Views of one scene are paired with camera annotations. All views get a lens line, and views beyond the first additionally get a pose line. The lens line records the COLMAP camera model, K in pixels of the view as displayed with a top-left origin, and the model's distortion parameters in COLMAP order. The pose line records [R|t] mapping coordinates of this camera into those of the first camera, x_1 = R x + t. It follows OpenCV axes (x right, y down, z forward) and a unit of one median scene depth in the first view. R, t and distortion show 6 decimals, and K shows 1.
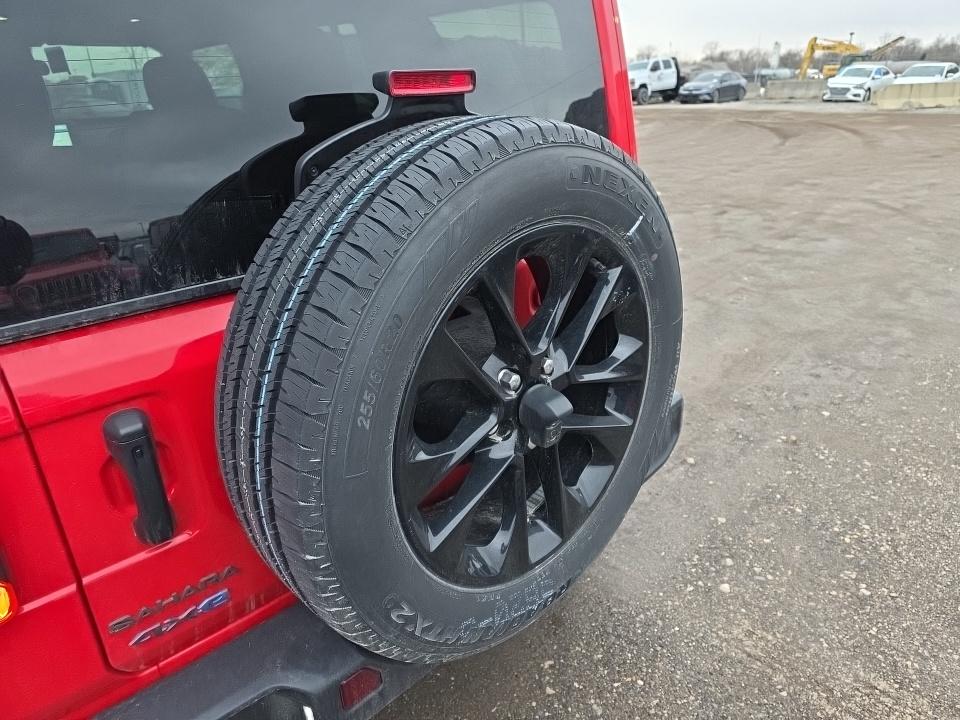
lens RADIAL K [[622.5, 0, 481.4], [0, 622.5, 365.2], [0, 0, 1]] dist [0.071229, -0.057219]
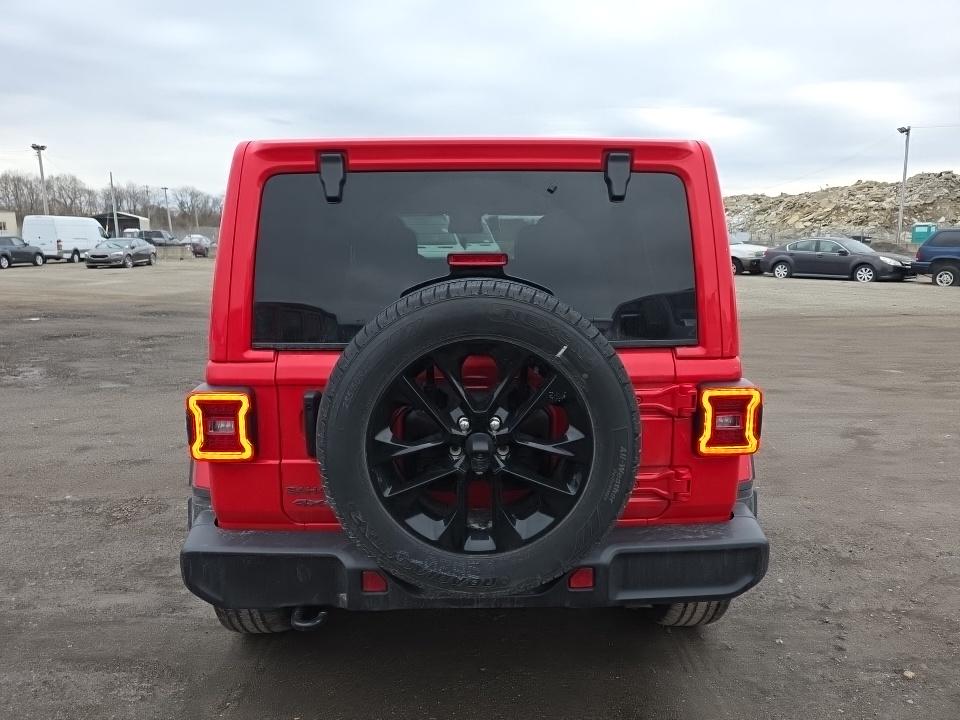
lens RADIAL K [[622.5, 0, 481.4], [0, 622.5, 365.2], [0, 0, 1]] dist [0.071229, -0.057219]
pose [[0.743702, 0.172014, -0.646002, 1.111866], [-0.297028, 0.950731, -0.088794, 0.008292], [0.598901, 0.257917, 0.758154, -0.293601]]
